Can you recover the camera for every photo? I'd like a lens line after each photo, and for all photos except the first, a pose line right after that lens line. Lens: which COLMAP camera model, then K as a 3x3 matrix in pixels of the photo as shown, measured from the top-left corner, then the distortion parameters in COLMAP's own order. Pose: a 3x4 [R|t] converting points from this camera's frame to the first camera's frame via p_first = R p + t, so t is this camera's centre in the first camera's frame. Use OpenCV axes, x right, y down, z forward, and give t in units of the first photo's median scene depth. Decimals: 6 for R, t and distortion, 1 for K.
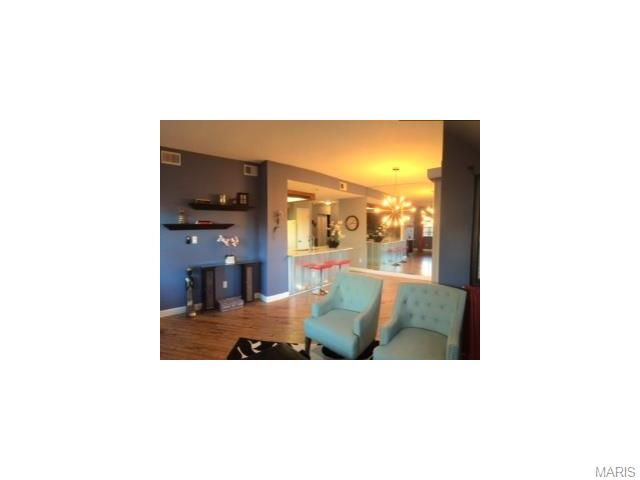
lens RADIAL K [[547.4, 0, 320.0], [0, 547.4, 240.0], [0, 0, 1]] dist [-0.000935, -0.000041]
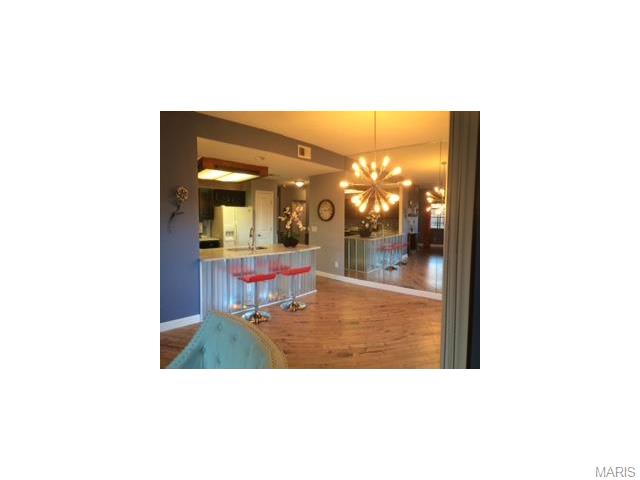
lens RADIAL K [[534.2, 0, 320.0], [0, 534.2, 240.0], [0, 0, 1]] dist [0.466514, -0.000098]
pose [[0.999839, -0.000576, -0.017907, 0.061122], [0.000901, 0.999836, 0.018108, -0.005234], [0.017894, -0.018121, 0.999676, 0.302934]]
